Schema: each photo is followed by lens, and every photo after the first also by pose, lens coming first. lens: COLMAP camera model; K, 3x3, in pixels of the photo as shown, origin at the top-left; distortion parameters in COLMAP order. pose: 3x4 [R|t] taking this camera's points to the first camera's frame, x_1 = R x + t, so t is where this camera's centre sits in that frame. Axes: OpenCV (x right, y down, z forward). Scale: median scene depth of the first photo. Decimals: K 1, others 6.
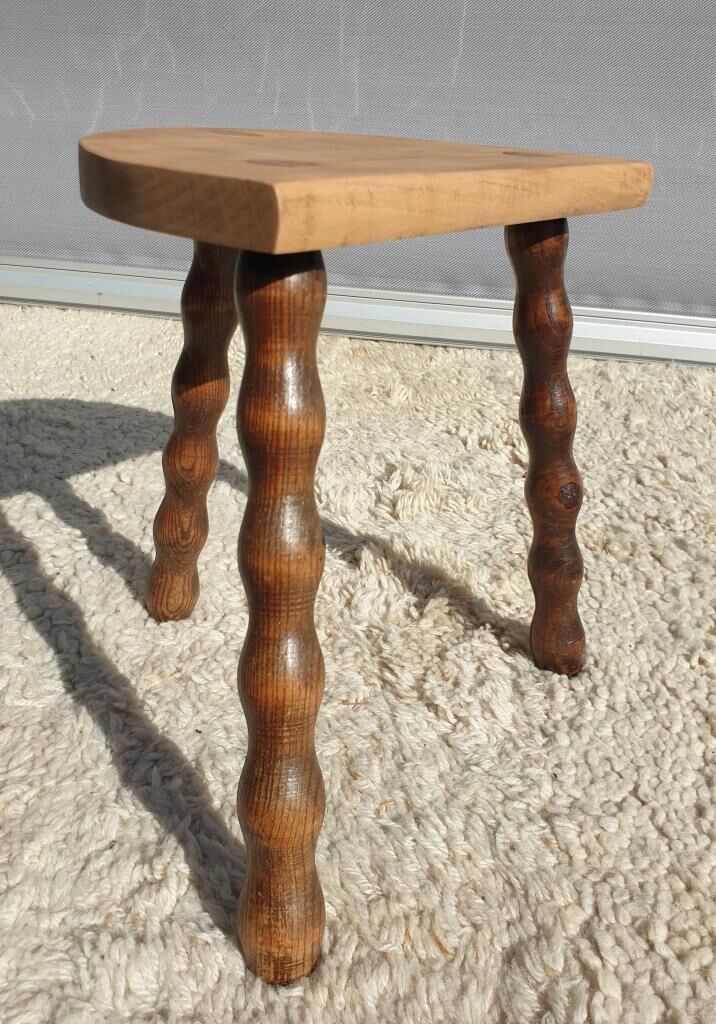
lens RADIAL K [[965.3, 0, 328.5], [0, 965.3, 498.7], [0, 0, 1]] dist [0.089087, -0.239415]
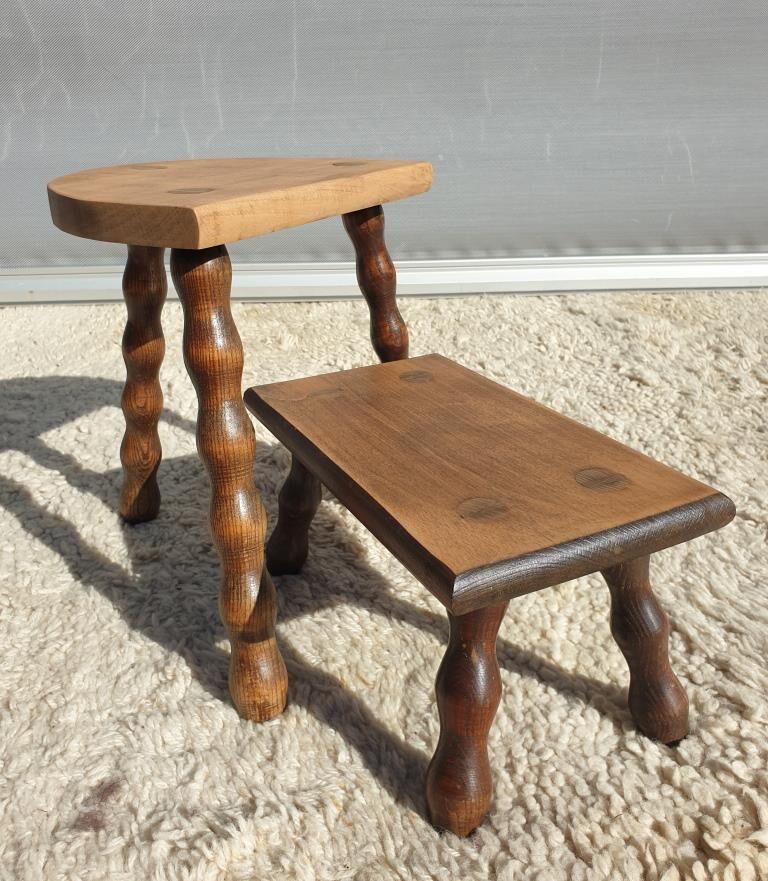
lens RADIAL K [[818.1, 0, 381.4], [0, 818.1, 430.4], [0, 0, 1]] dist [0.119927, -0.395010]
pose [[0.975240, -0.140786, 0.170548, -0.021364], [0.142023, 0.989851, 0.004990, 0.052393], [-0.169520, 0.019356, 0.985337, -0.251729]]
